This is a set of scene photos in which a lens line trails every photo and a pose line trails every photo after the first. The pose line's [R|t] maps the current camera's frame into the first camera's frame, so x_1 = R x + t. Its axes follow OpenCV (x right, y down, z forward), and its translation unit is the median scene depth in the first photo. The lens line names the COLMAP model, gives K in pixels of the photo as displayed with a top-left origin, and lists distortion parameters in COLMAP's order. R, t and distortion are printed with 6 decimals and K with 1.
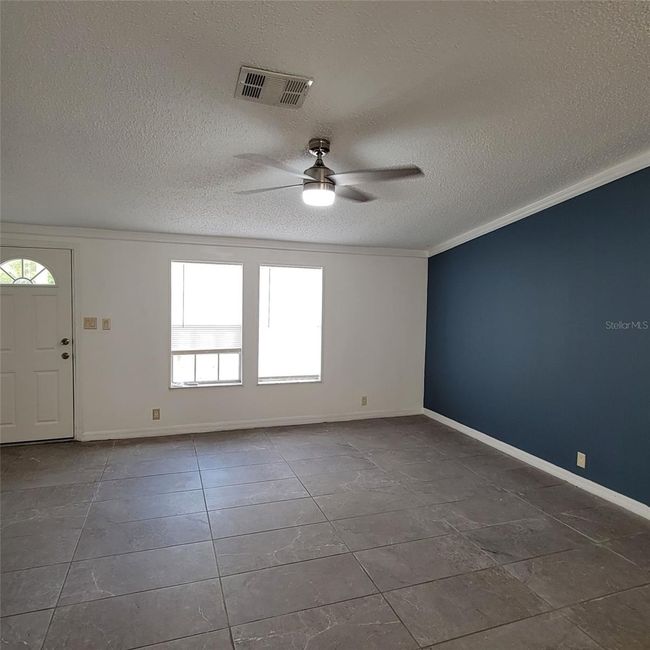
lens RADIAL K [[441.3, 0, 324.4], [0, 441.3, 327.3], [0, 0, 1]] dist [0.000892, -0.008516]
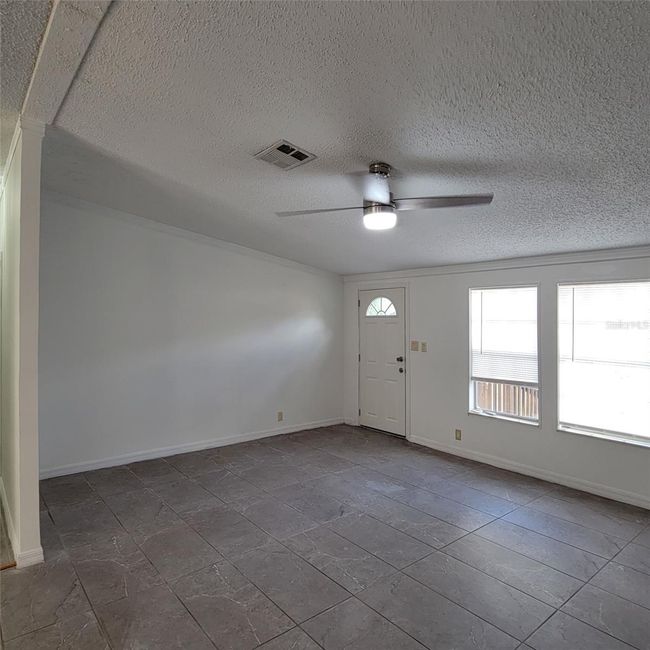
lens RADIAL K [[441.3, 0, 326.8], [0, 441.3, 322.5], [0, 0, 1]] dist [0.000892, -0.008516]
pose [[0.330998, -0.013684, -0.943532, 0.529508], [-0.063606, 0.997297, -0.036777, -0.012329], [0.941485, 0.072187, 0.329233, 0.347100]]
